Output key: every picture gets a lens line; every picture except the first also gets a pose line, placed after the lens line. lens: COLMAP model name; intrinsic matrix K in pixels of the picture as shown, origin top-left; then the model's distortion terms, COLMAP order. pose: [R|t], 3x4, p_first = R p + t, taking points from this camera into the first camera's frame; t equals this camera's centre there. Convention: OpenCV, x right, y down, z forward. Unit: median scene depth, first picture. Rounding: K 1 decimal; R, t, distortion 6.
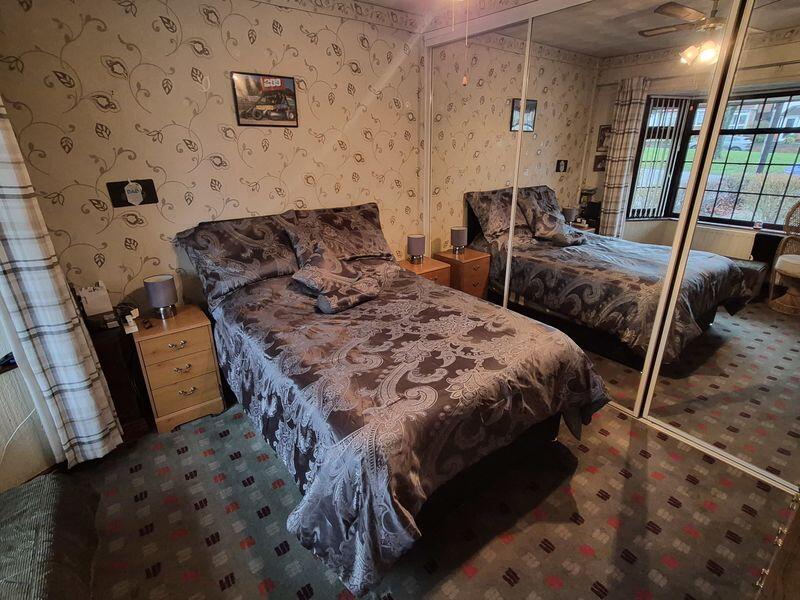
lens RADIAL K [[397.3, 0, 402.4], [0, 397.3, 298.6], [0, 0, 1]] dist [0.006474, 0.000755]
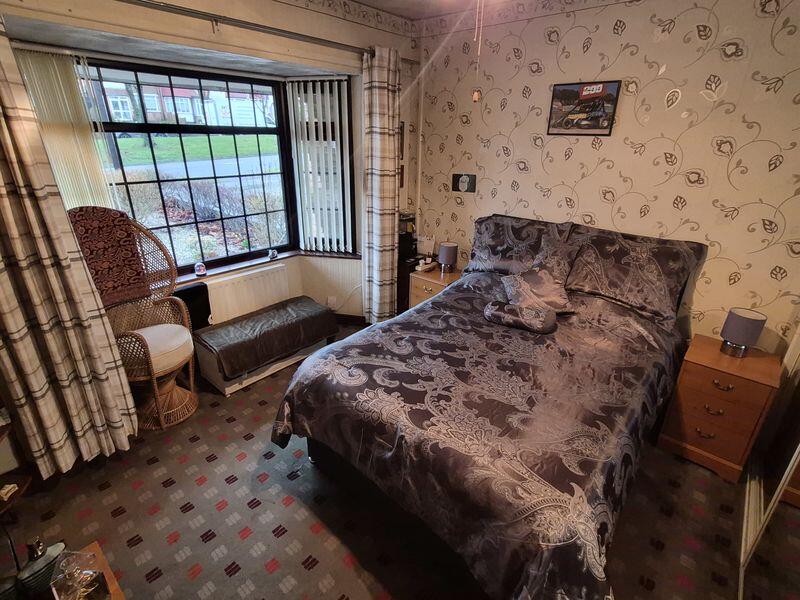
lens RADIAL K [[397.3, 0, 401.6], [0, 397.3, 298.0], [0, 0, 1]] dist [0.006474, 0.000755]
pose [[0.194657, 0.385569, -0.901912, 0.684222], [-0.369318, 0.880644, 0.296768, -0.235819], [0.908688, 0.275324, 0.313821, 0.458668]]
